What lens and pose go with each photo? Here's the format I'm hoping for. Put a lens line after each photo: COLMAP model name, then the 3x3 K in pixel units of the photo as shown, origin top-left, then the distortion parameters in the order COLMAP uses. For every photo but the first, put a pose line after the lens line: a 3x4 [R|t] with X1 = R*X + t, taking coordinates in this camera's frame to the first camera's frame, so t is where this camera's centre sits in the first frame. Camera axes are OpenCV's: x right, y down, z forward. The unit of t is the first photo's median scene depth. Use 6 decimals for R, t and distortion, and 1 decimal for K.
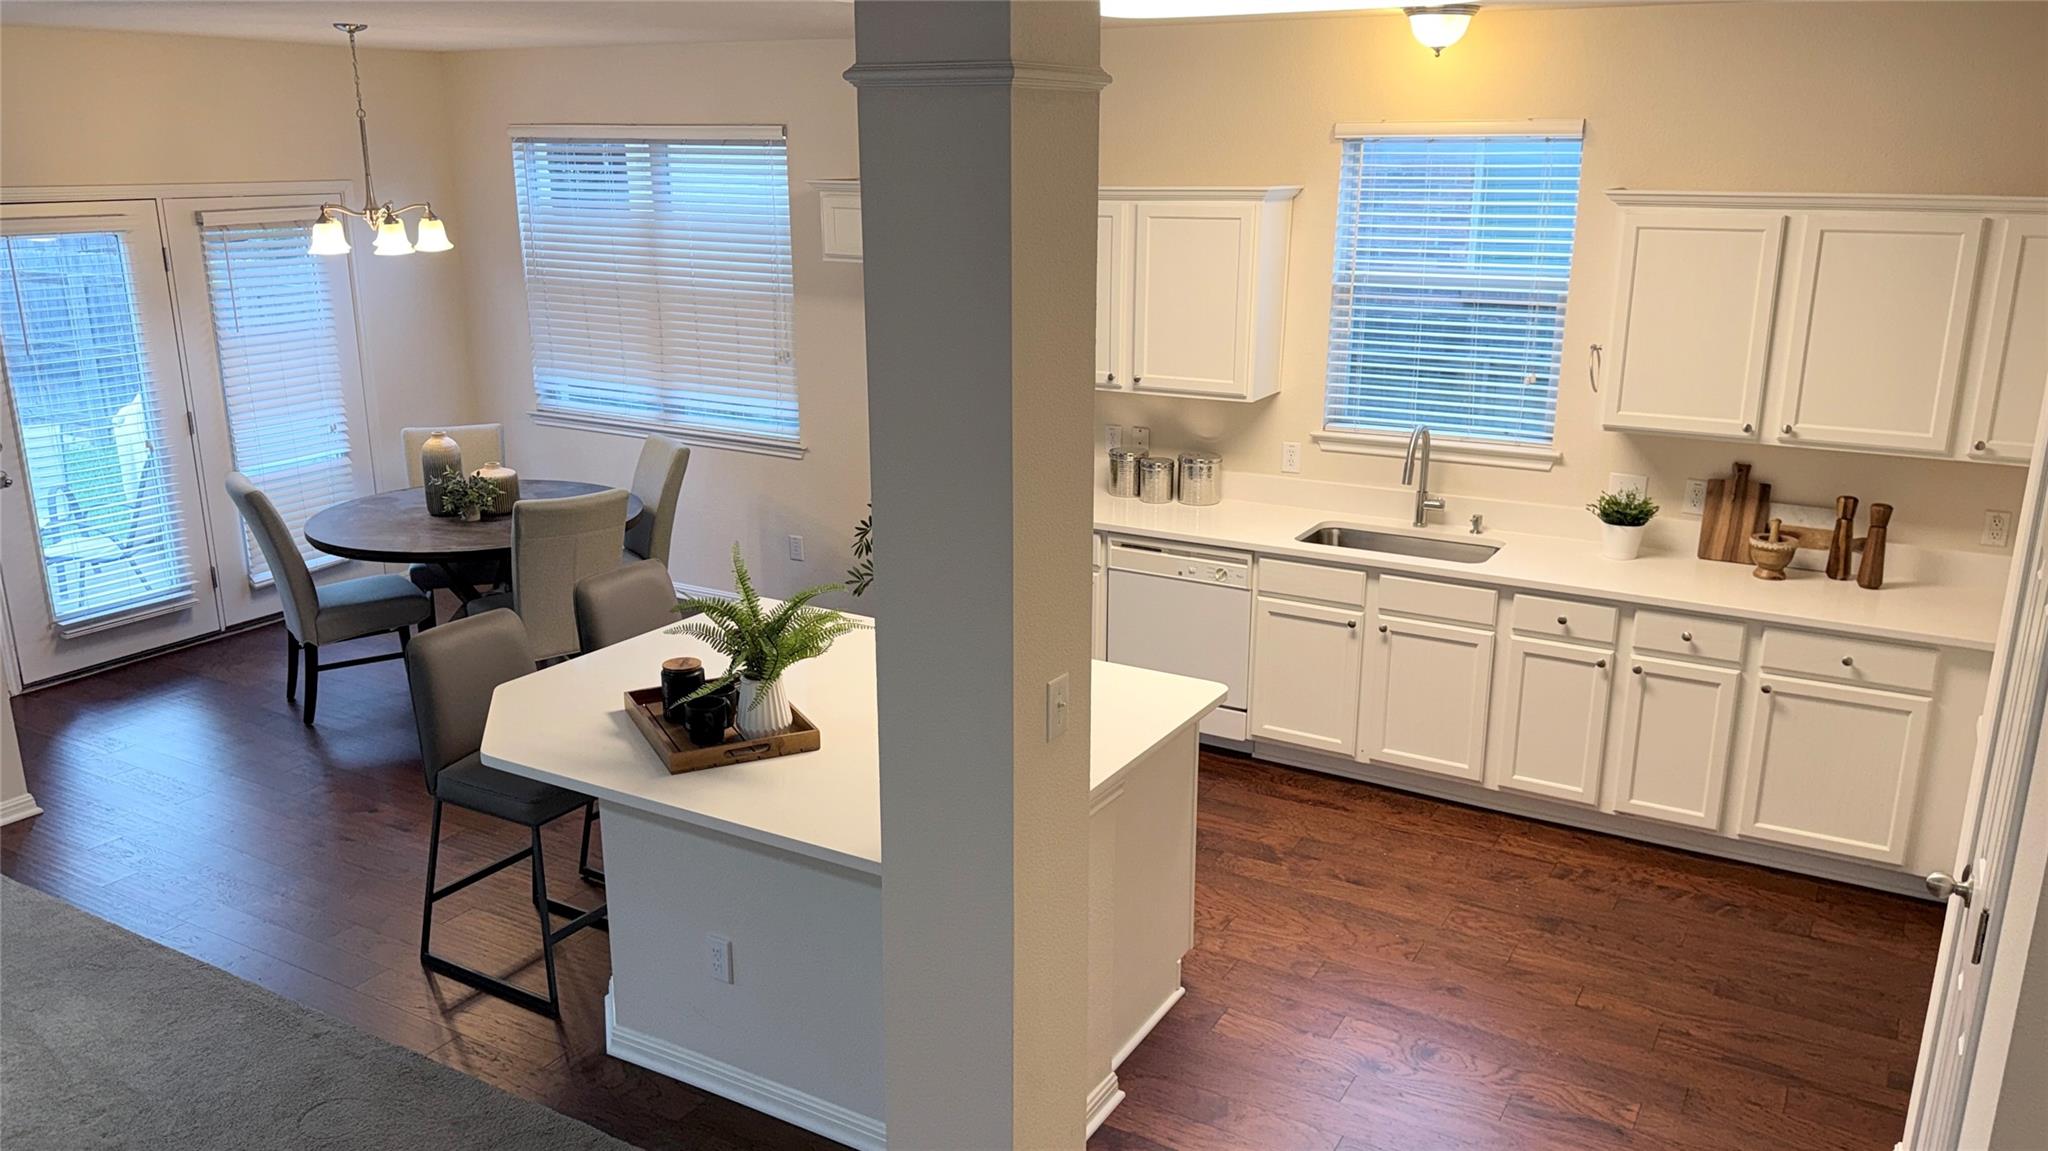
lens RADIAL K [[1519.9, 0, 1024.0], [0, 1519.9, 575.5], [0, 0, 1]] dist [0.141404, -0.266688]
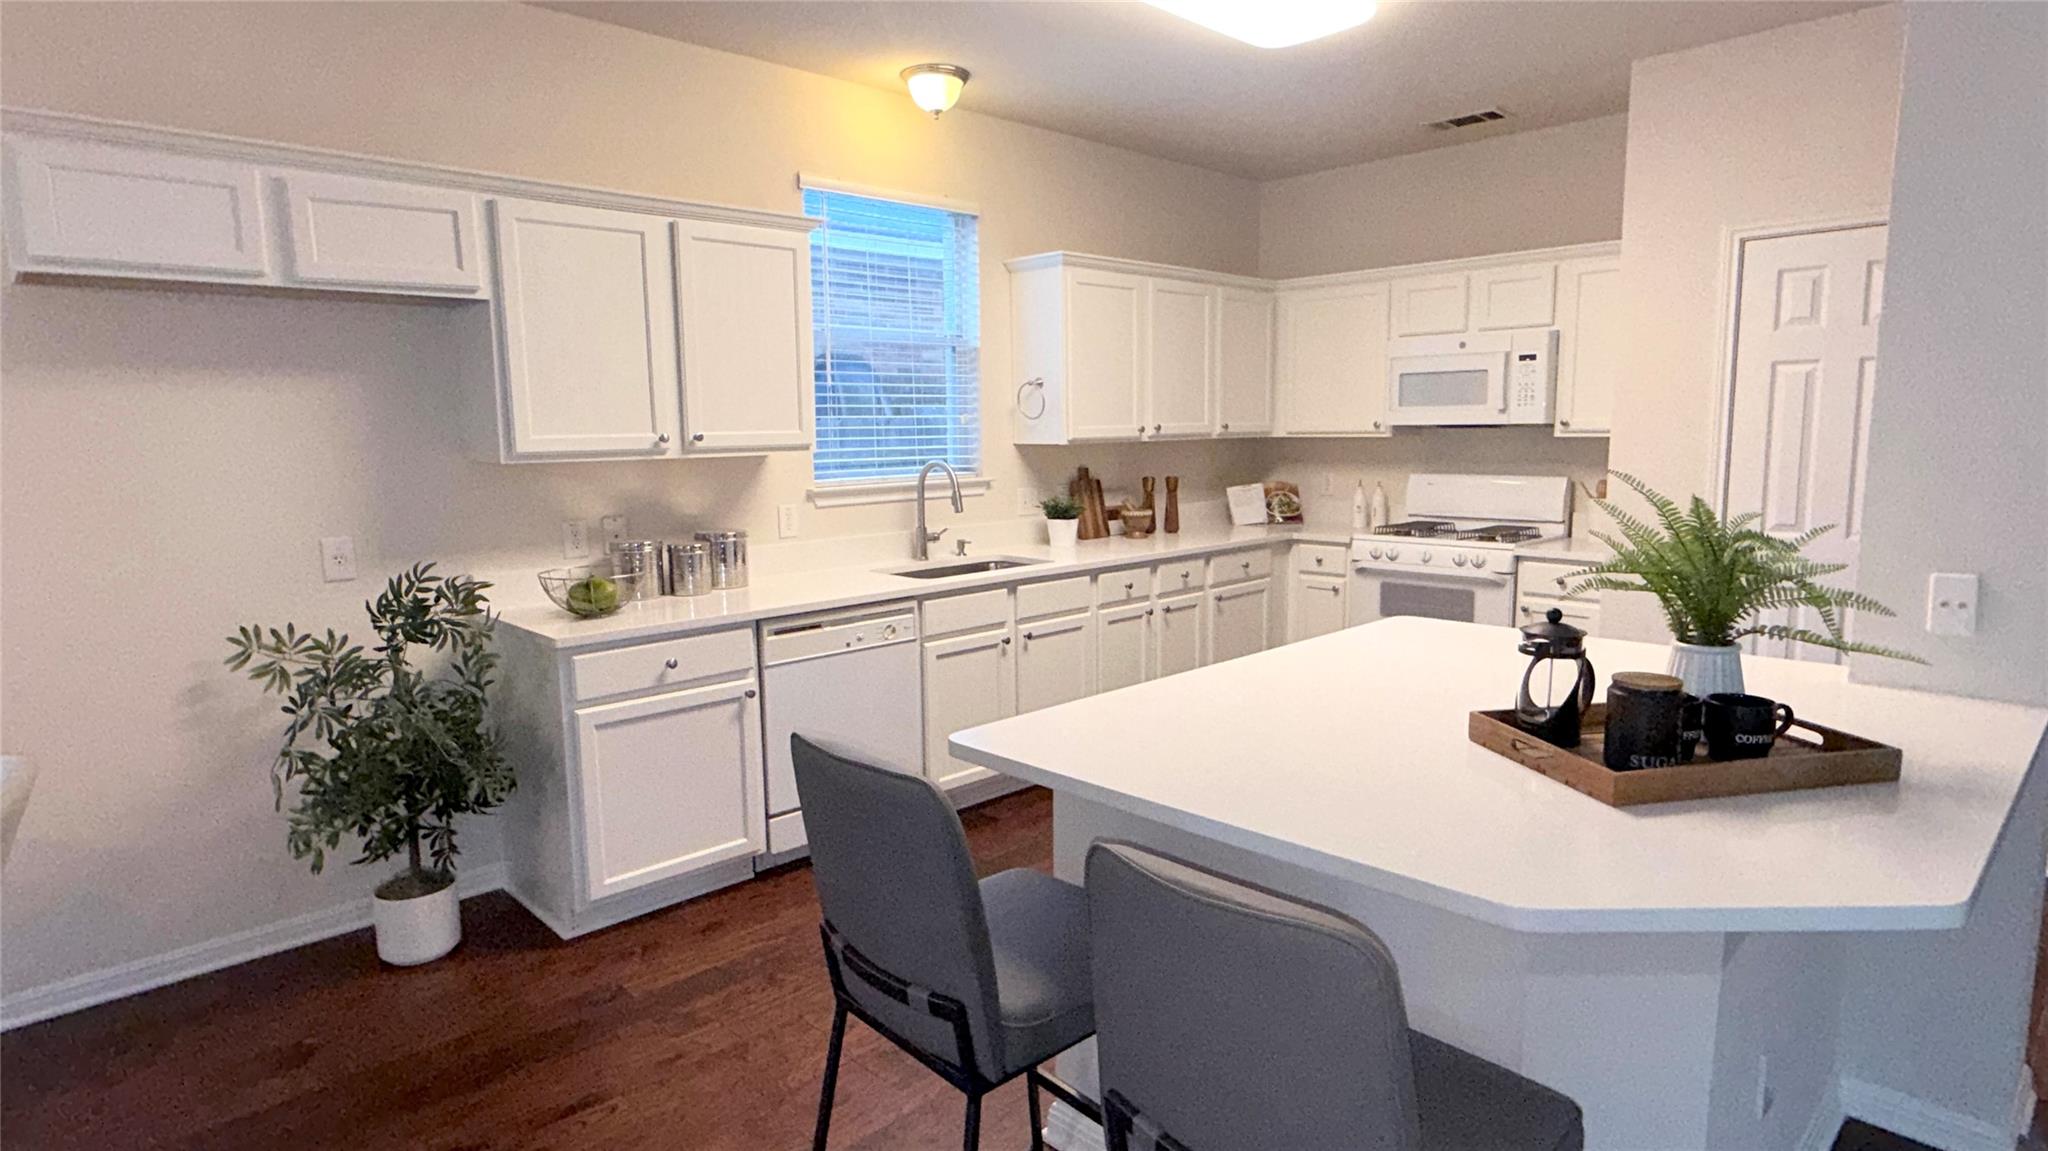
lens RADIAL K [[1121.0, 0, 1024.0], [0, 1121.0, 575.5], [0, 0, 1]] dist [0.000488, 0.000015]
pose [[0.266891, -0.129407, 0.954999, -0.513365], [0.279611, 0.958717, 0.051769, -0.048208], [-0.922273, 0.253211, 0.292057, 0.798010]]
